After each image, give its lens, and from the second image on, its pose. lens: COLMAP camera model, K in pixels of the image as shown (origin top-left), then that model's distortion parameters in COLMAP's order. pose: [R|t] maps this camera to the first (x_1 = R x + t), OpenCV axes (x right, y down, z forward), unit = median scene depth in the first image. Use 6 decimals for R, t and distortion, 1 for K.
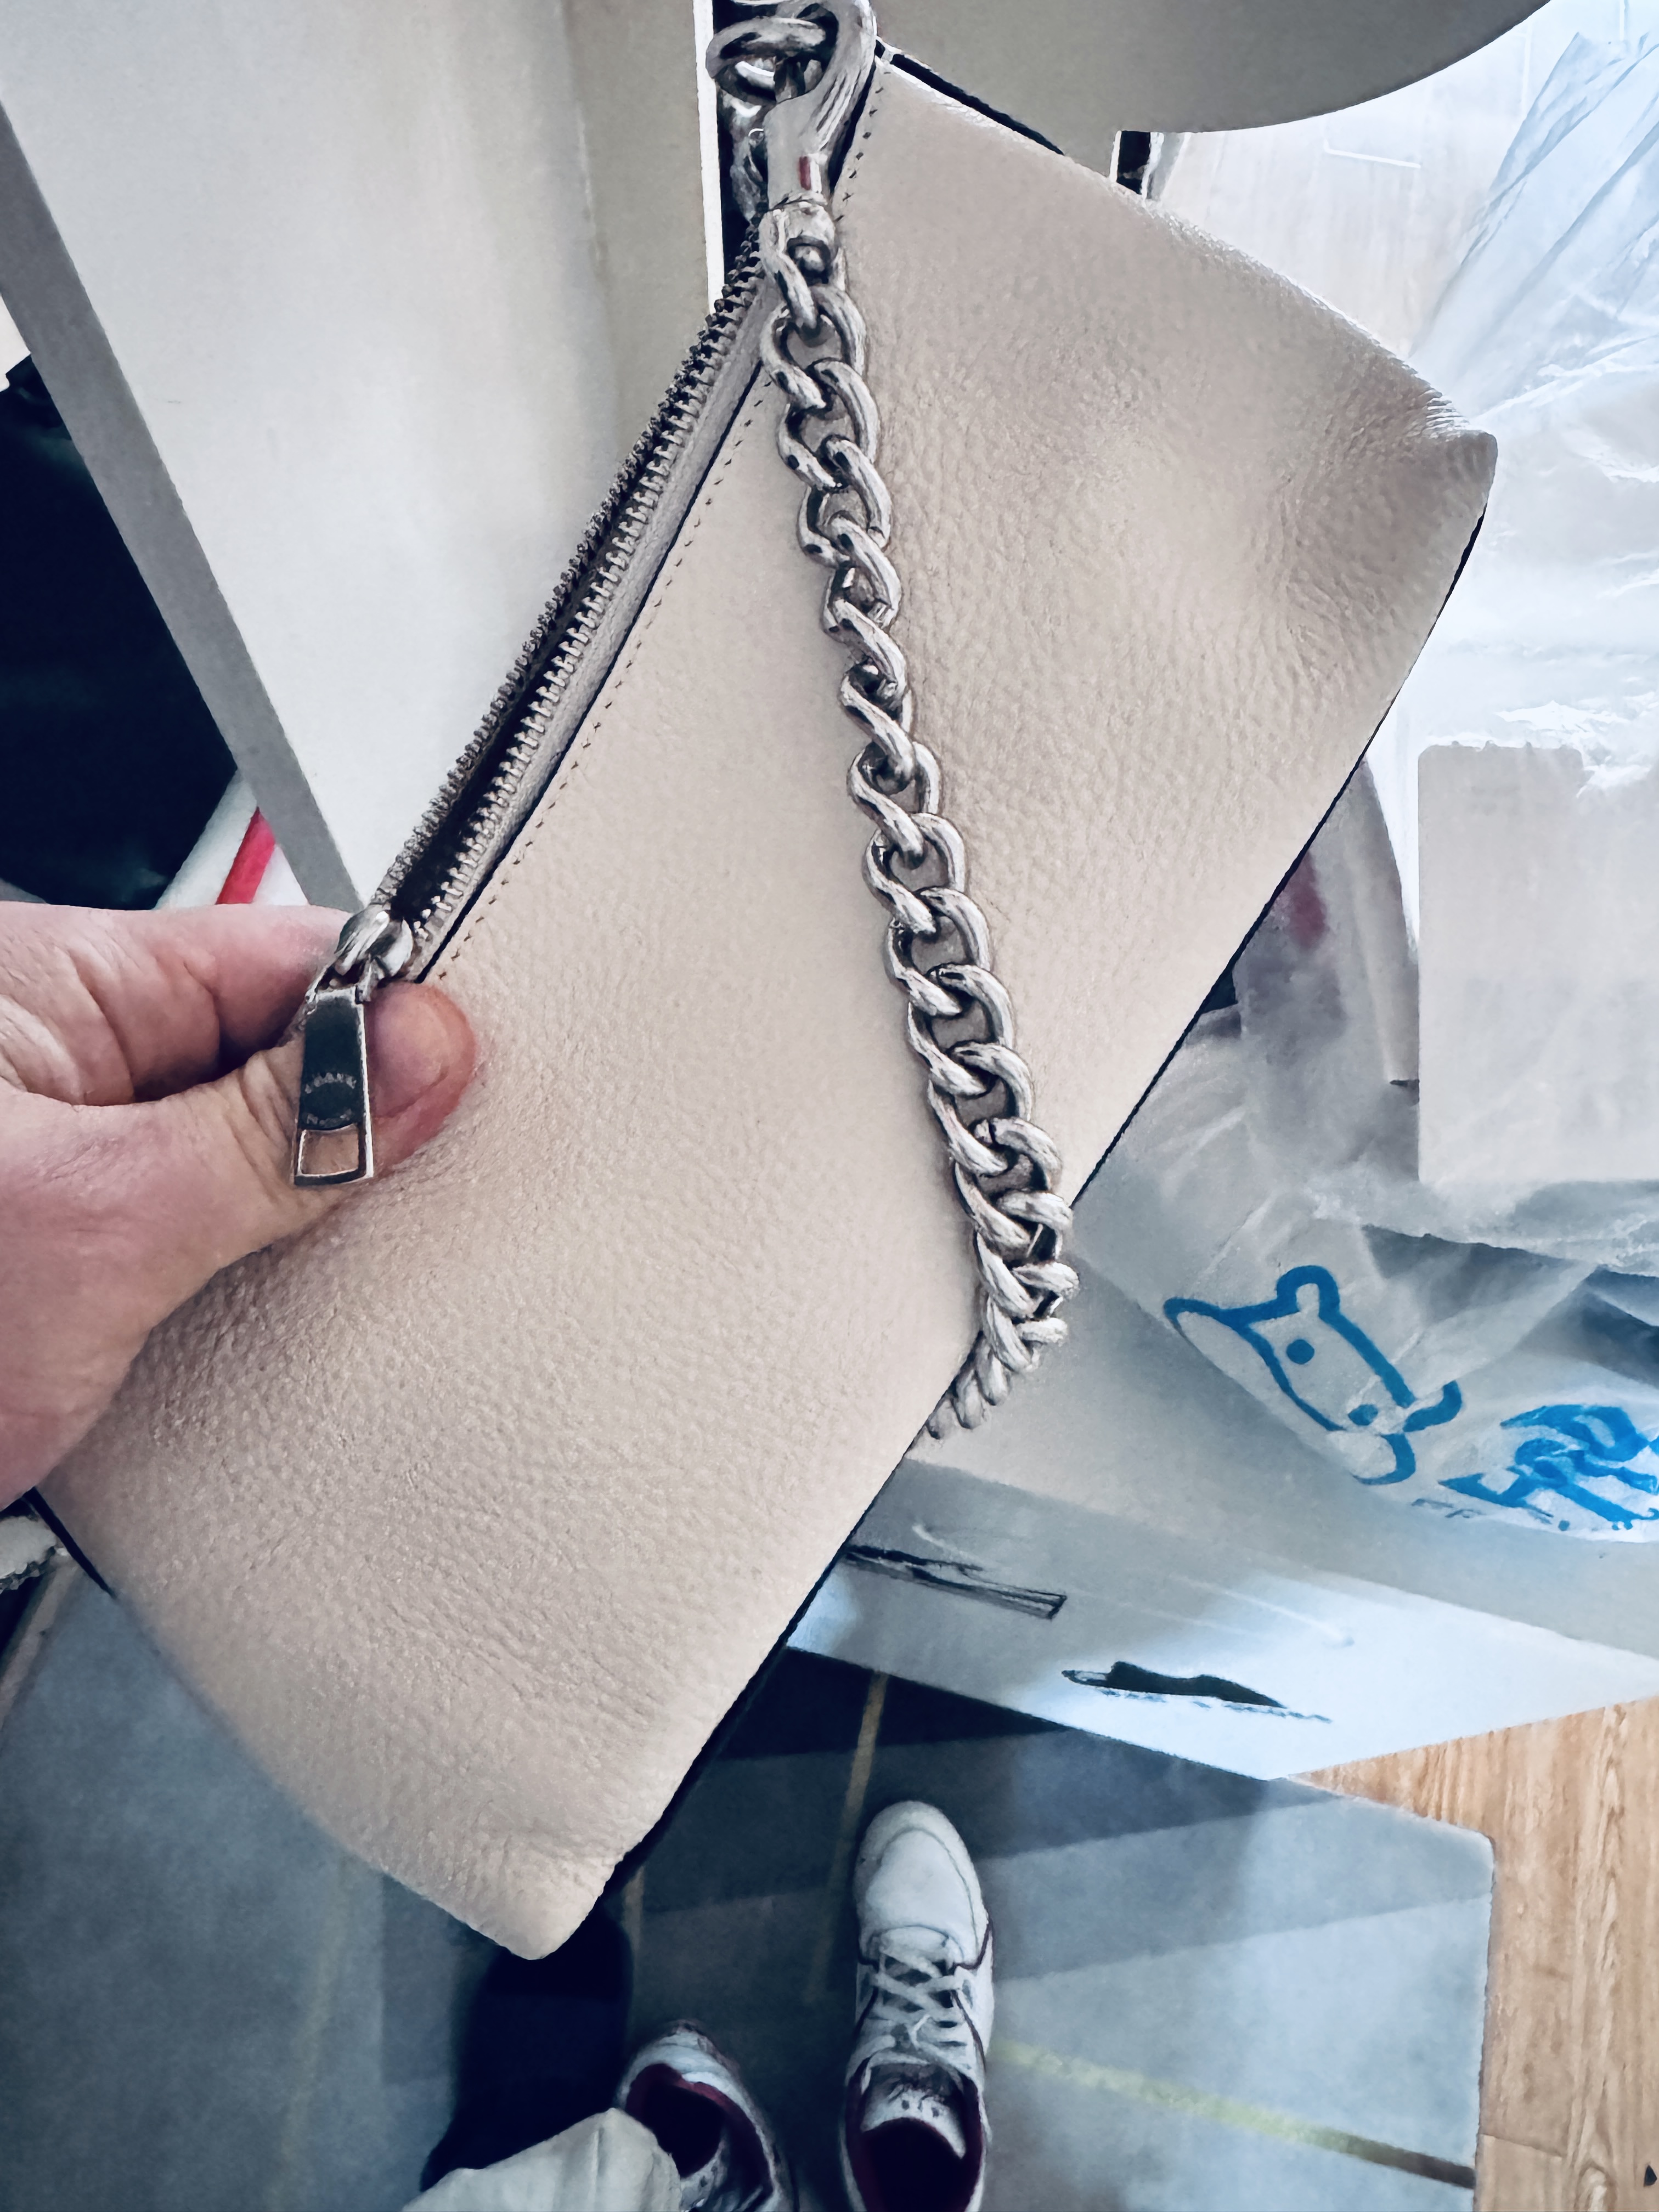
lens RADIAL K [[1585.3, 0, 818.6], [0, 1585.3, 1099.9], [0, 0, 1]] dist [0.002567, -0.000108]
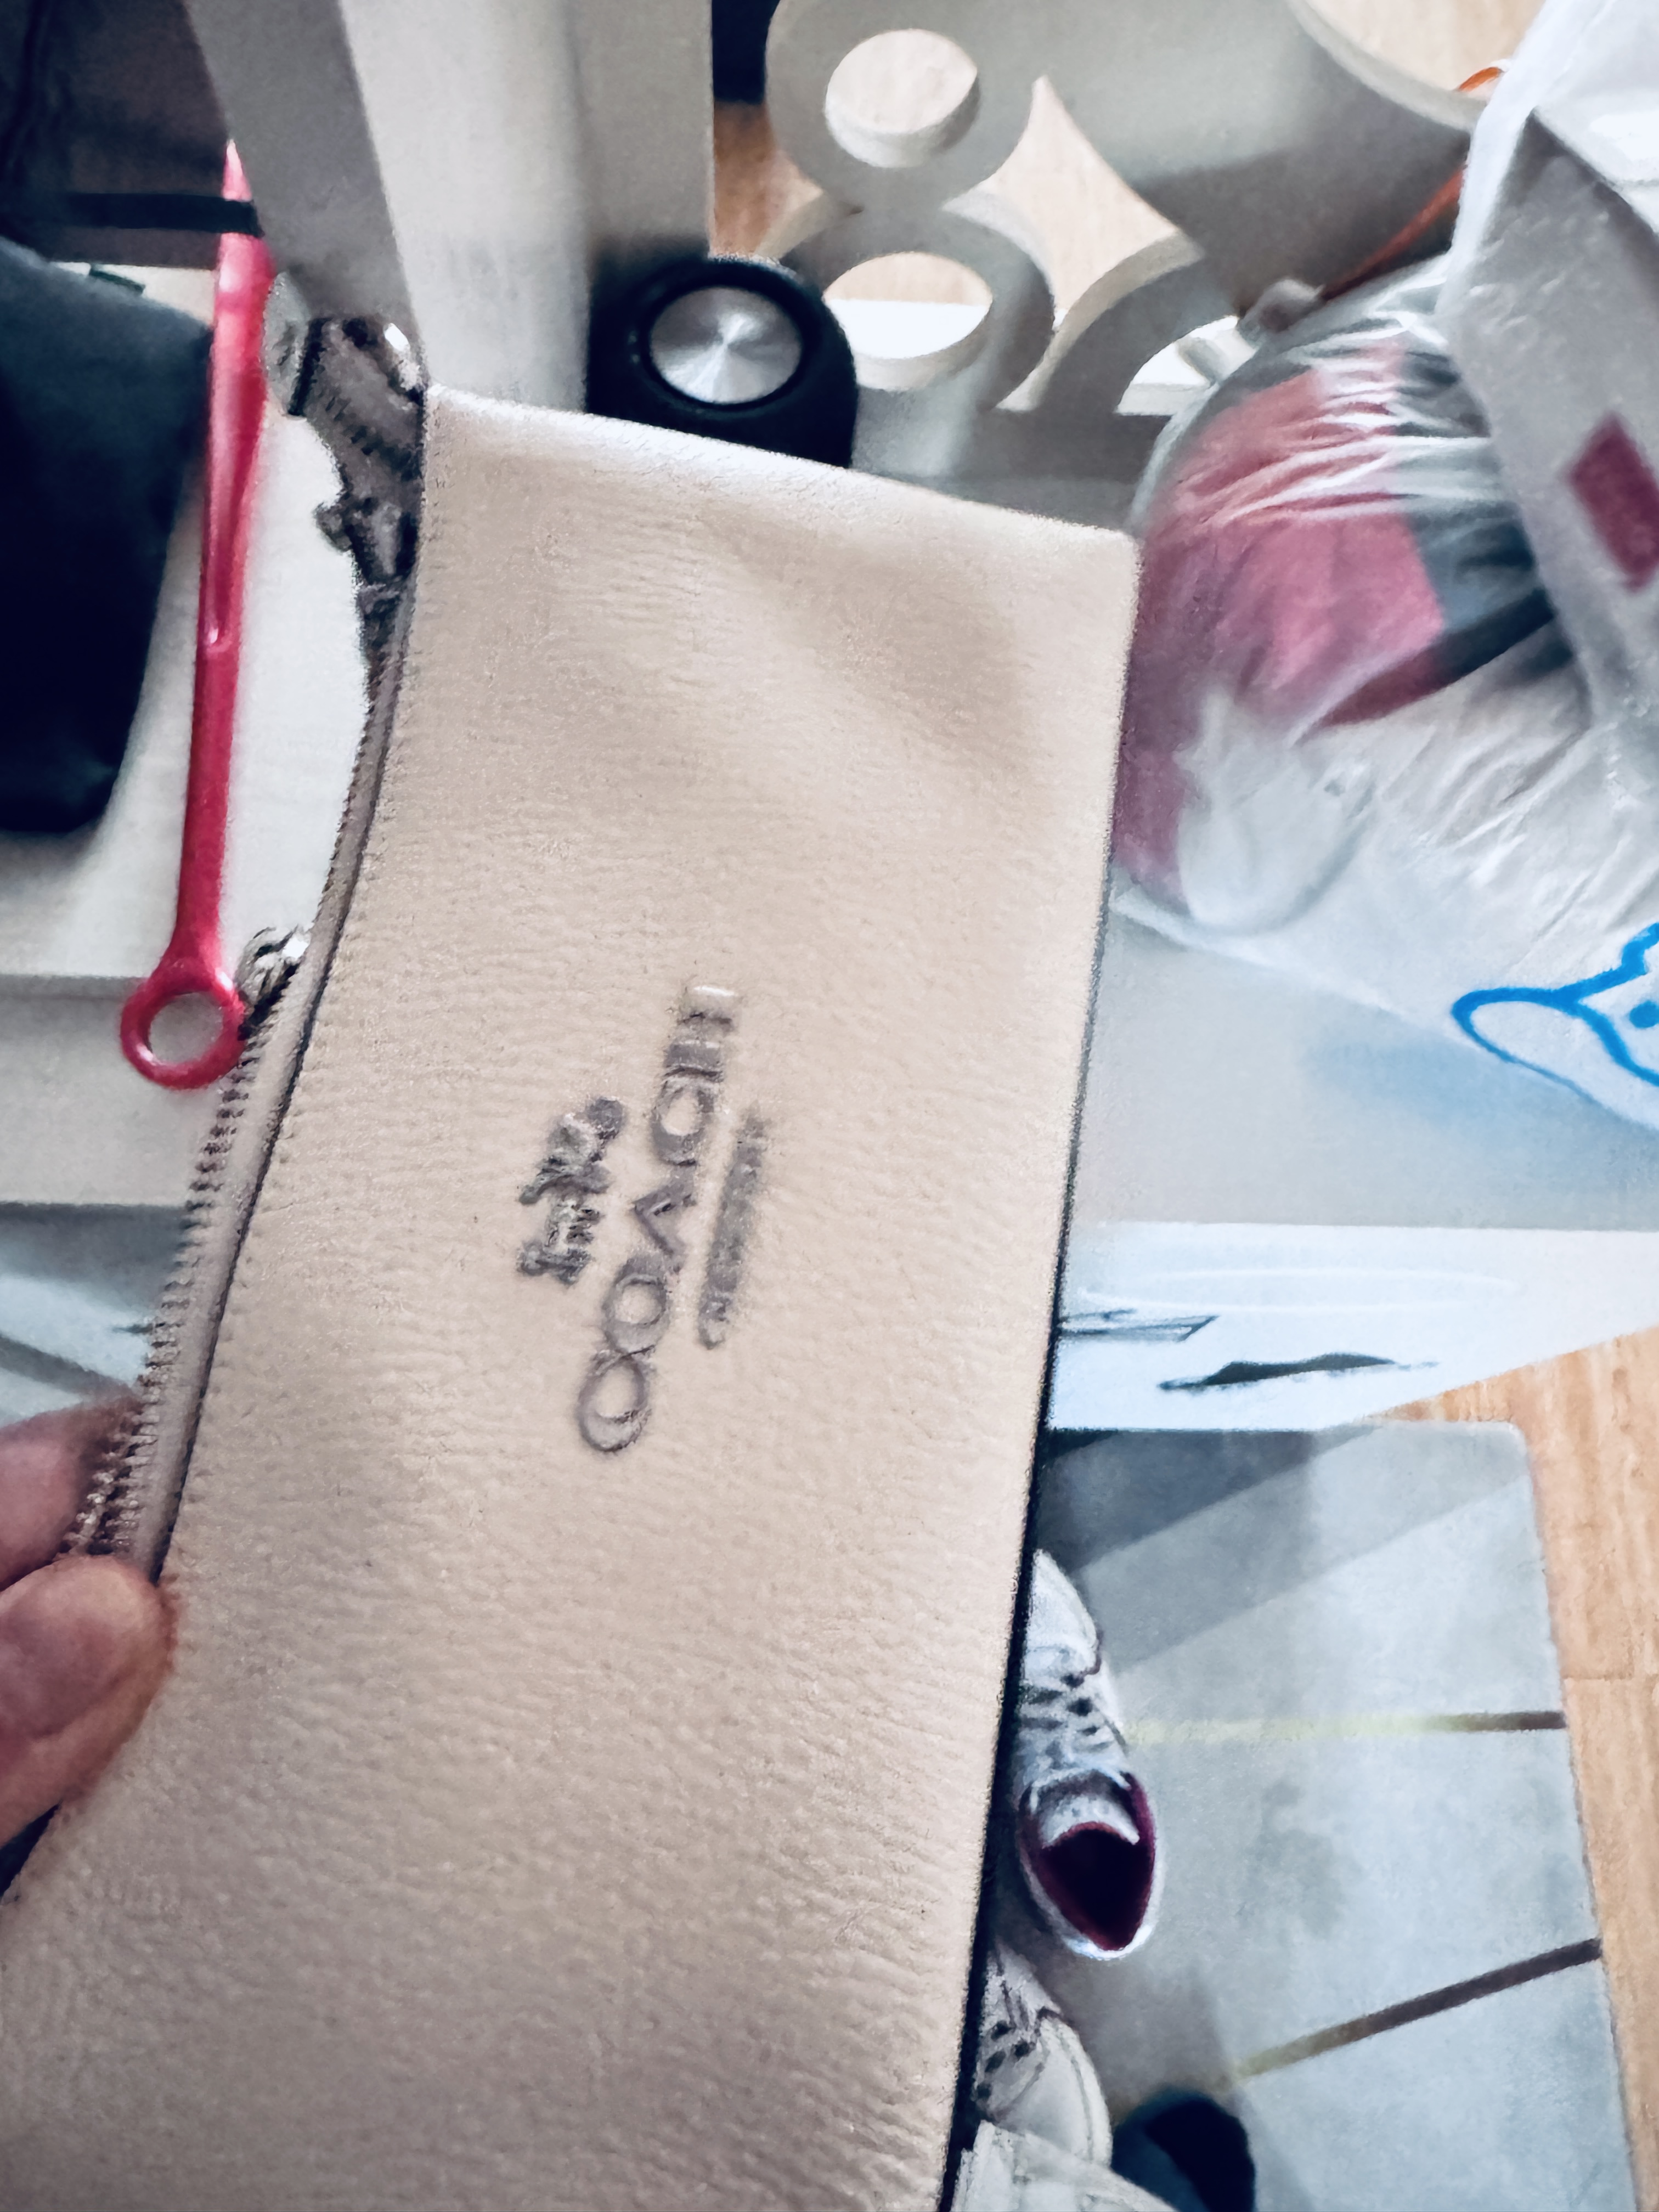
lens RADIAL K [[1585.3, 0, 849.7], [0, 1585.3, 1086.9], [0, 0, 1]] dist [0.002567, -0.000108]
pose [[0.964741, -0.230157, 0.127678, -0.237458], [0.209405, 0.965077, 0.157404, -0.038283], [-0.159447, -0.125118, 0.979246, 0.147882]]
